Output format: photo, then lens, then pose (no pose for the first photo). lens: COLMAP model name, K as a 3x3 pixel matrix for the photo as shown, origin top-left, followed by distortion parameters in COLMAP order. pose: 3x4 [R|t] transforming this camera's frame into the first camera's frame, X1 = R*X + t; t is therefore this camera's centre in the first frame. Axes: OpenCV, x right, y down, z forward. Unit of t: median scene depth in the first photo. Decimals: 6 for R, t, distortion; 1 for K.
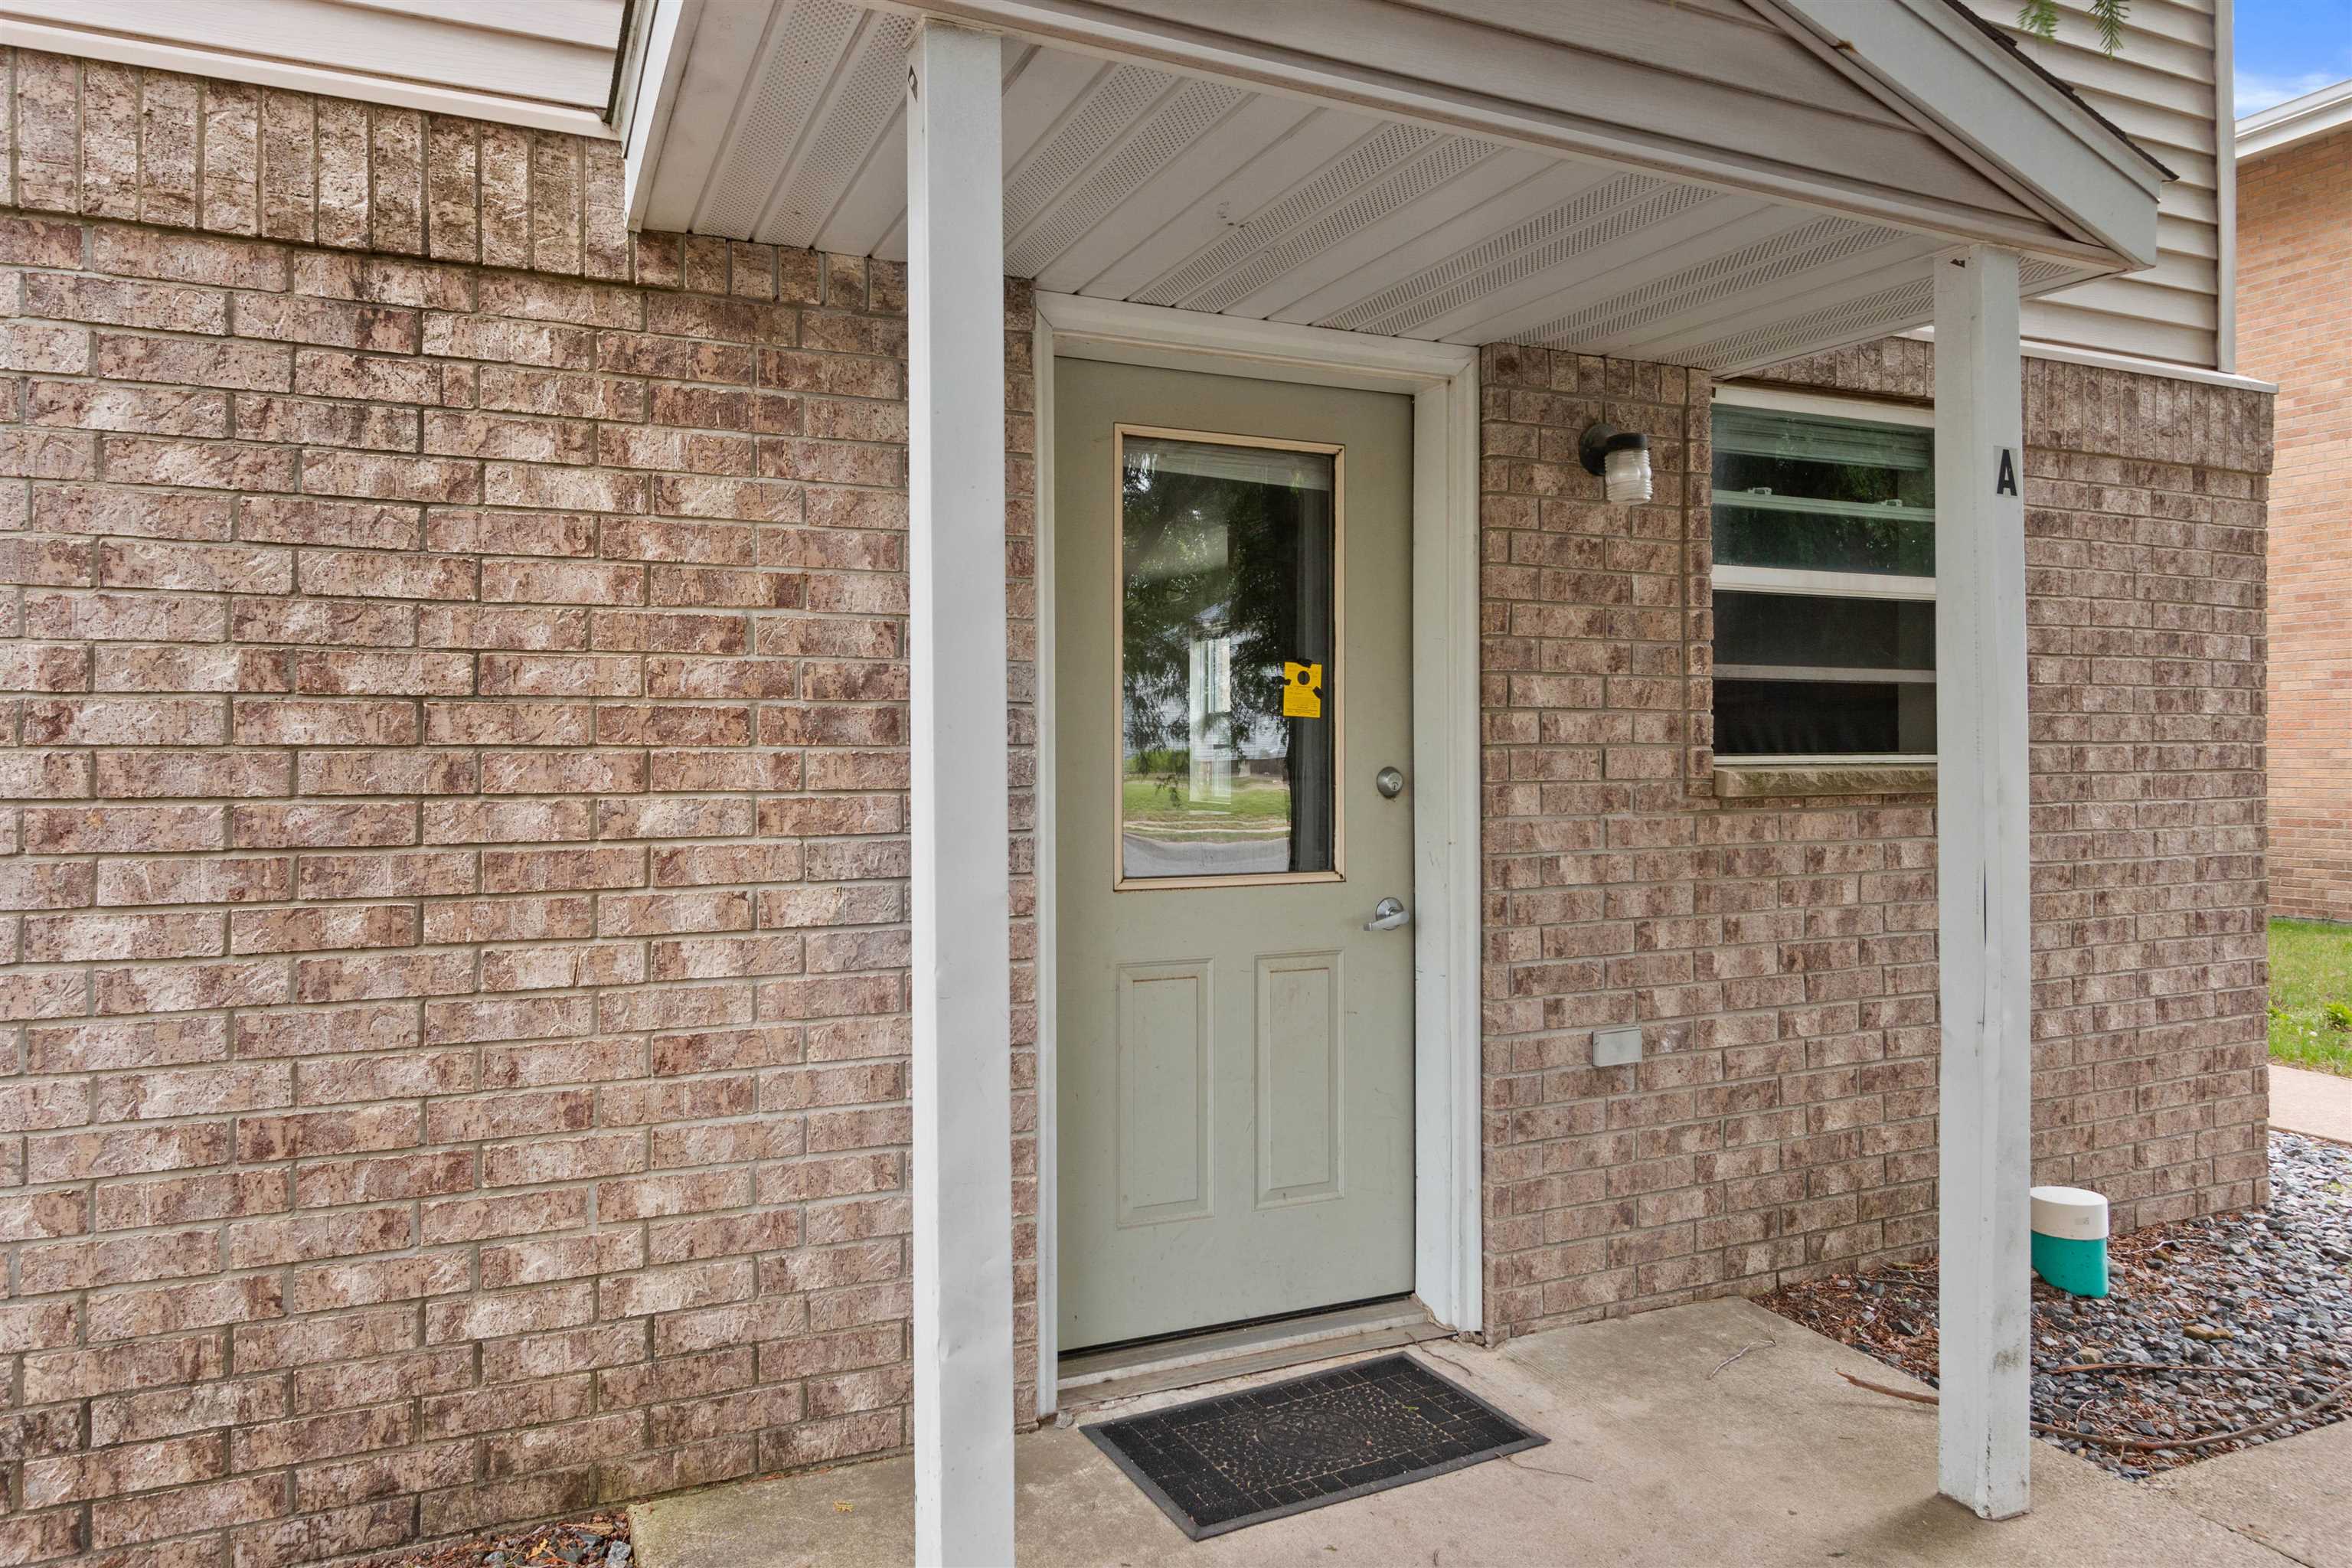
lens RADIAL K [[1547.0, 0, 1180.3], [0, 1547.0, 758.4], [0, 0, 1]] dist [0.005840, -0.002637]
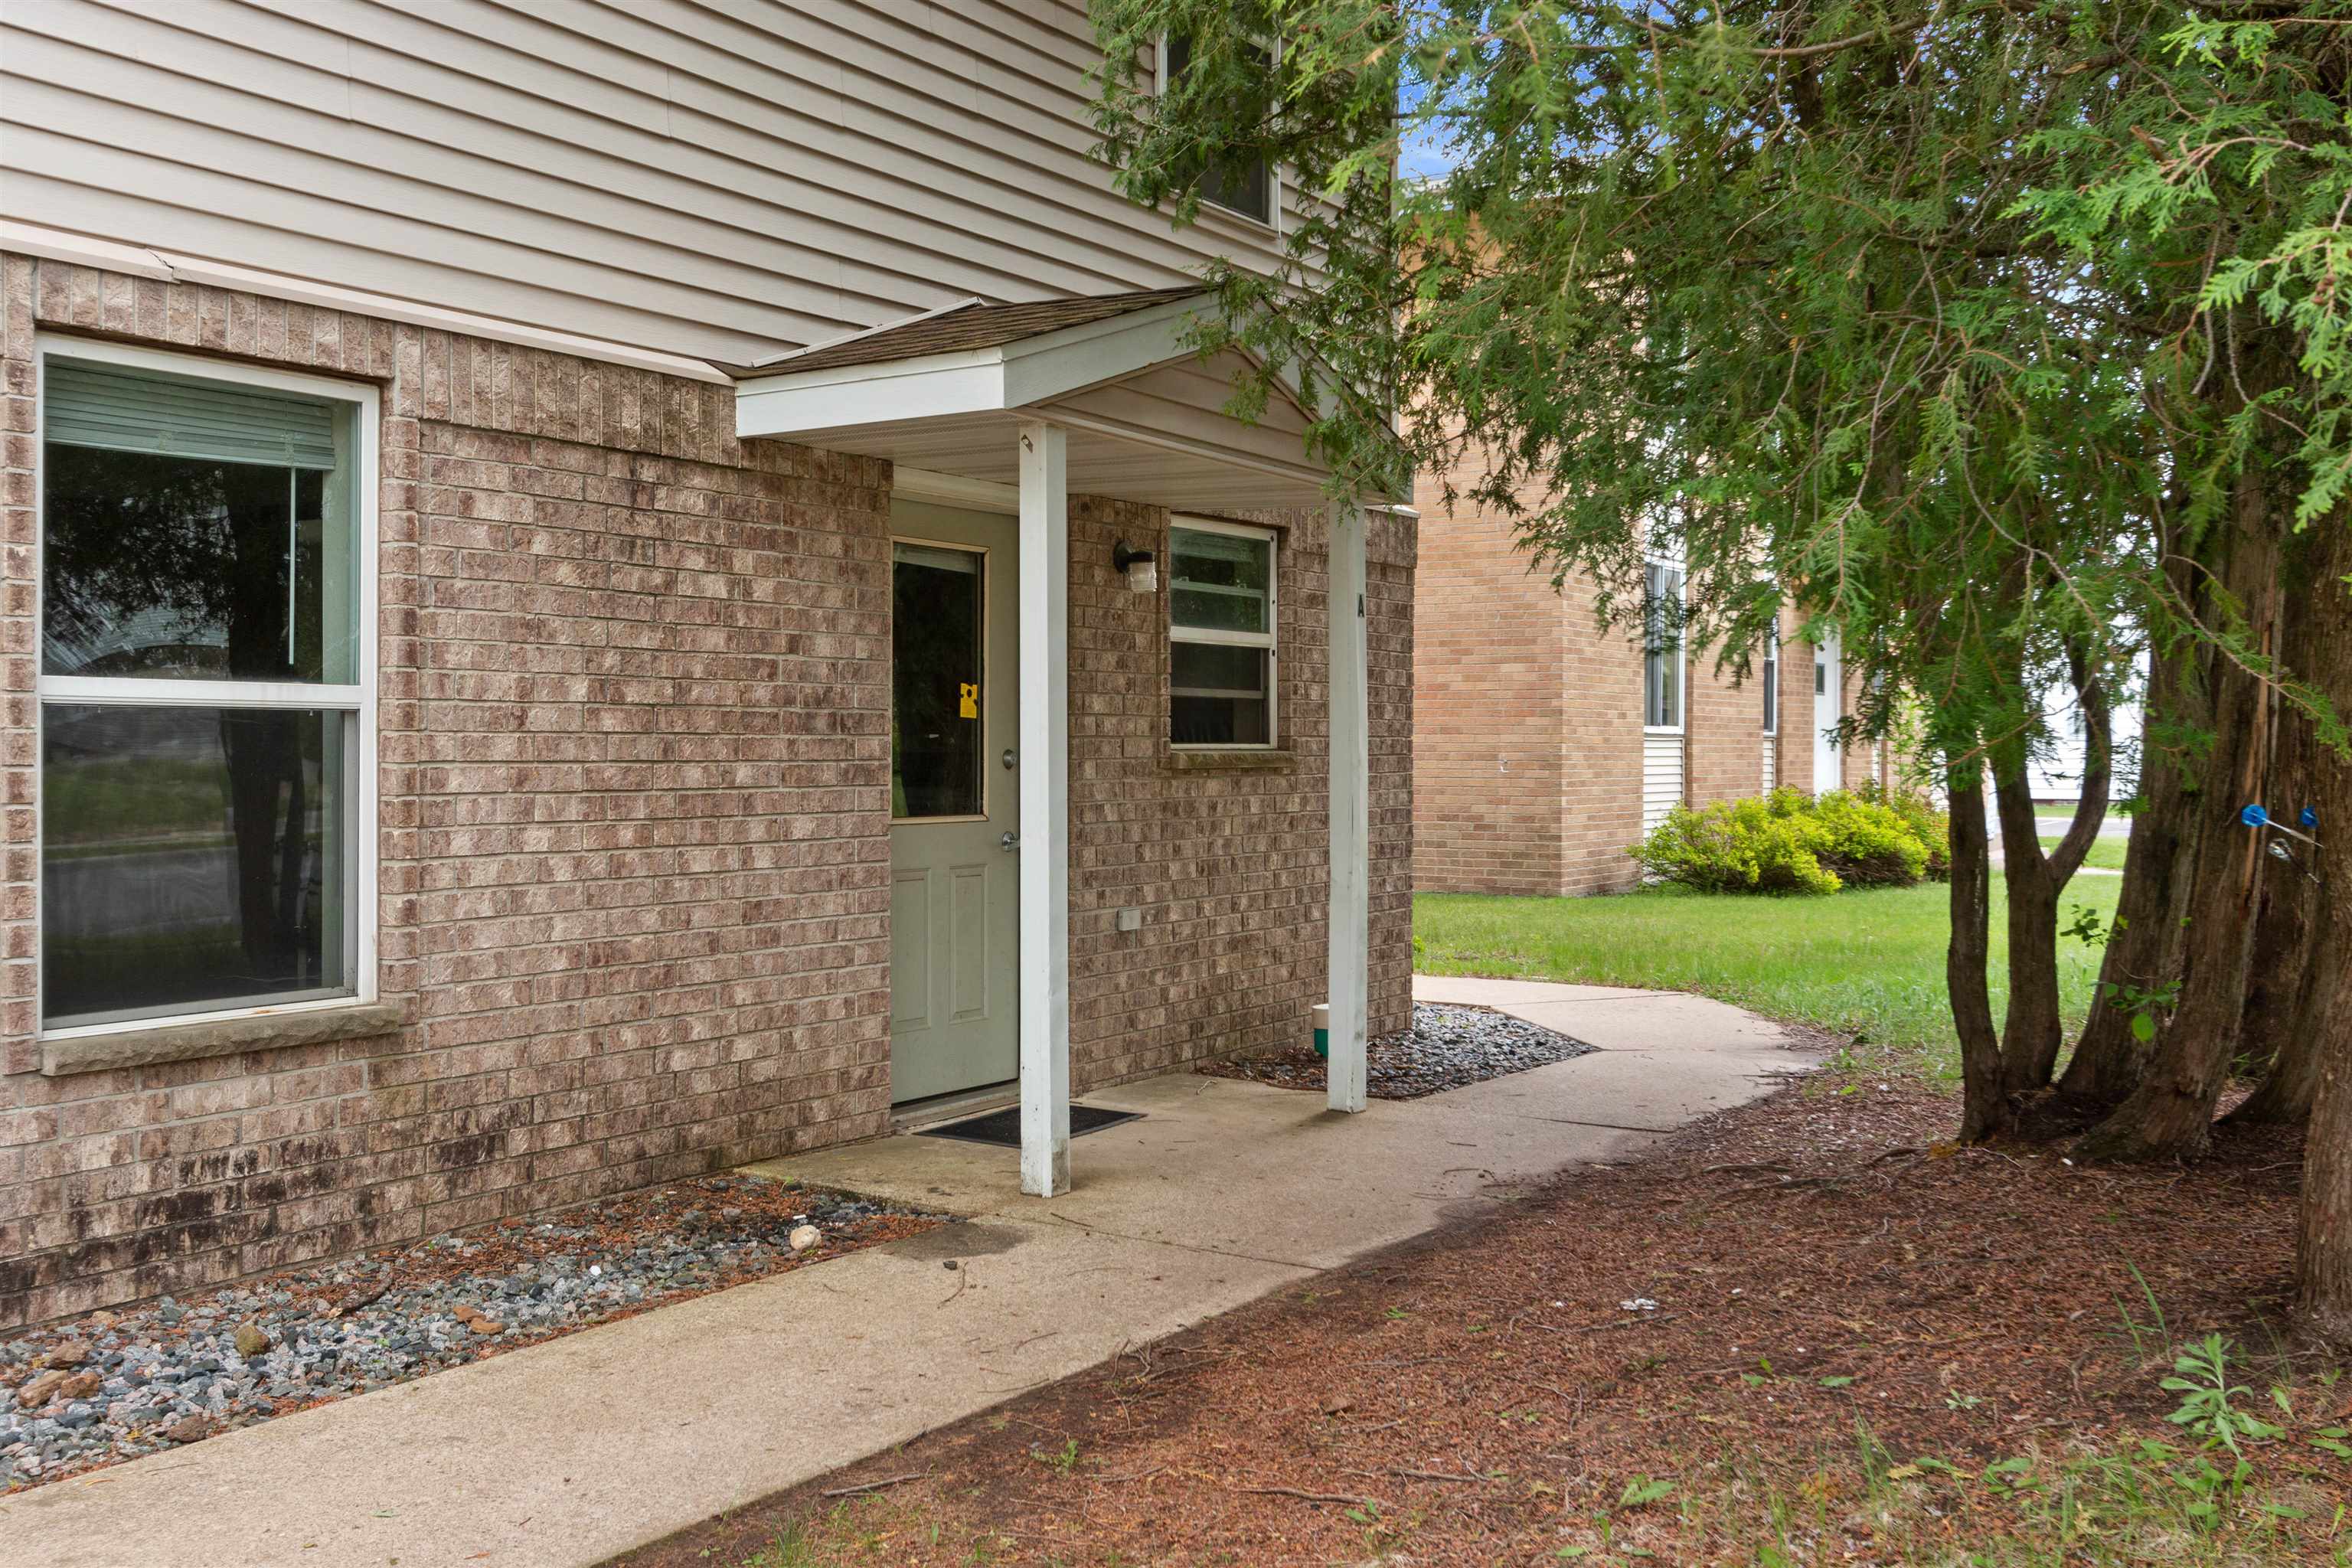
lens RADIAL K [[2307.9, 0, 1174.9], [0, 2307.9, 785.6], [0, 0, 1]] dist [0.010017, 0.000000]
pose [[0.836564, -0.004815, 0.547848, -1.337158], [-0.002555, 0.999916, 0.012691, 0.015916], [-0.547863, -0.012016, 0.836482, -1.414479]]
